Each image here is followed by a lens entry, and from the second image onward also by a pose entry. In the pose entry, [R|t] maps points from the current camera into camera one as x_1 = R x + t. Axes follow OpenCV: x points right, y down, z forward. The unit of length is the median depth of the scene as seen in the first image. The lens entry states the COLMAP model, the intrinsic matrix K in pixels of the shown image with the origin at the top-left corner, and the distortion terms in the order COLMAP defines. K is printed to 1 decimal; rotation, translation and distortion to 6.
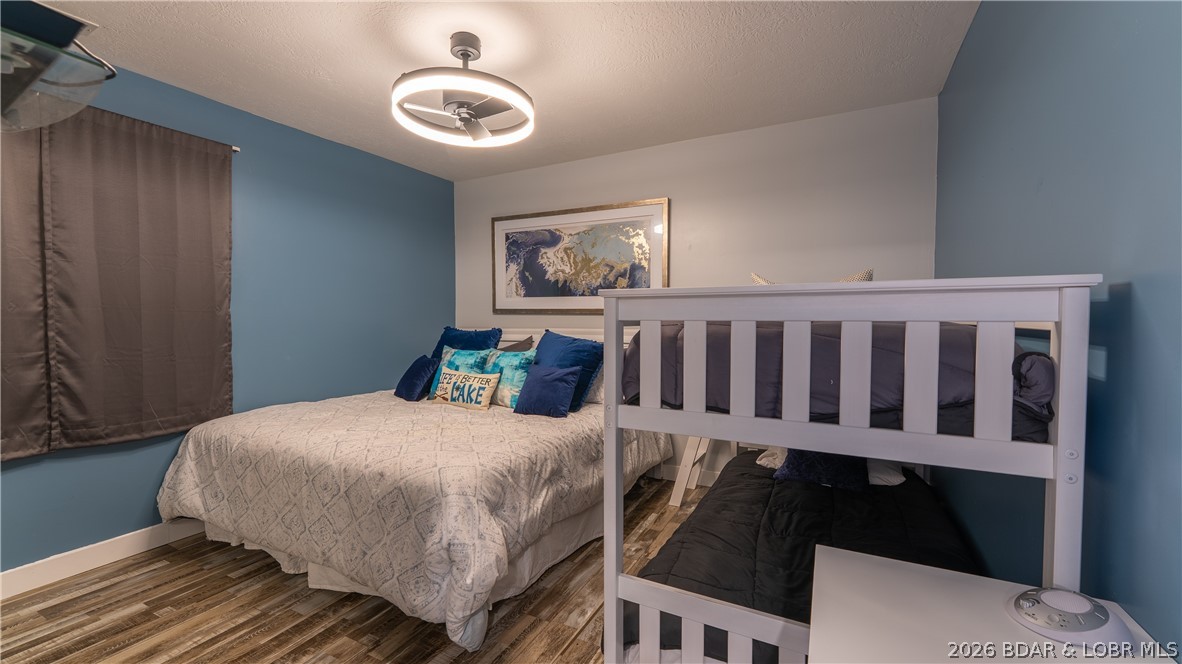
lens RADIAL K [[481.6, 0, 582.6], [0, 481.6, 335.6], [0, 0, 1]] dist [0.000086, -0.000509]
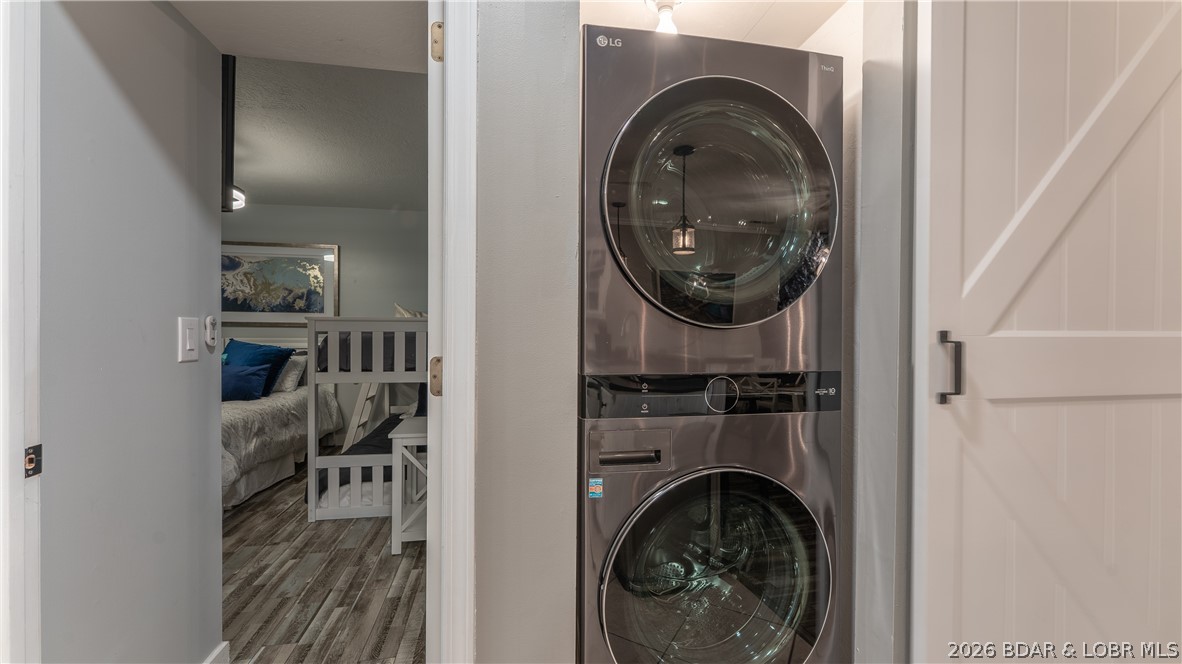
lens RADIAL K [[481.6, 0, 588.9], [0, 481.6, 334.0], [0, 0, 1]] dist [0.000086, -0.000509]
pose [[0.786796, -0.000047, 0.617214, -0.131863], [0.017485, 0.999600, -0.022213, 0.022125], [-0.616966, 0.028269, 0.786482, -0.635176]]
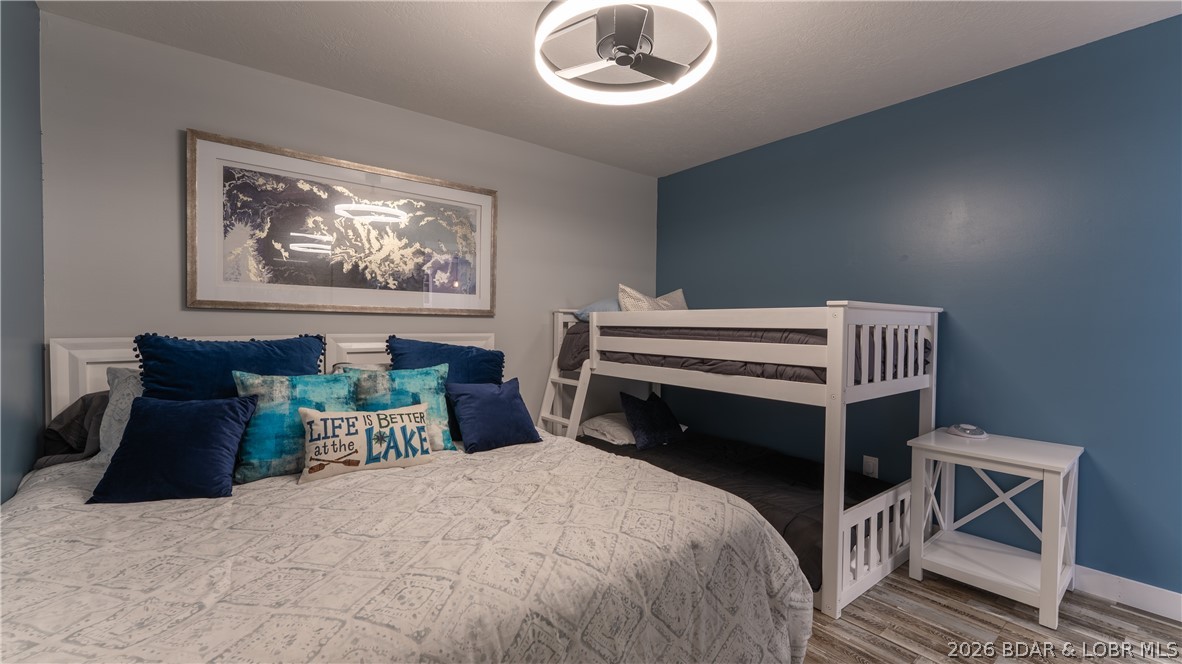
lens RADIAL K [[481.6, 0, 589.9], [0, 481.6, 329.3], [0, 0, 1]] dist [0.000086, -0.000509]
pose [[0.407455, -0.007445, 0.913195, -0.680219], [0.023764, 0.999715, -0.002453, -0.014611], [-0.912916, 0.022700, 0.407516, 0.520632]]
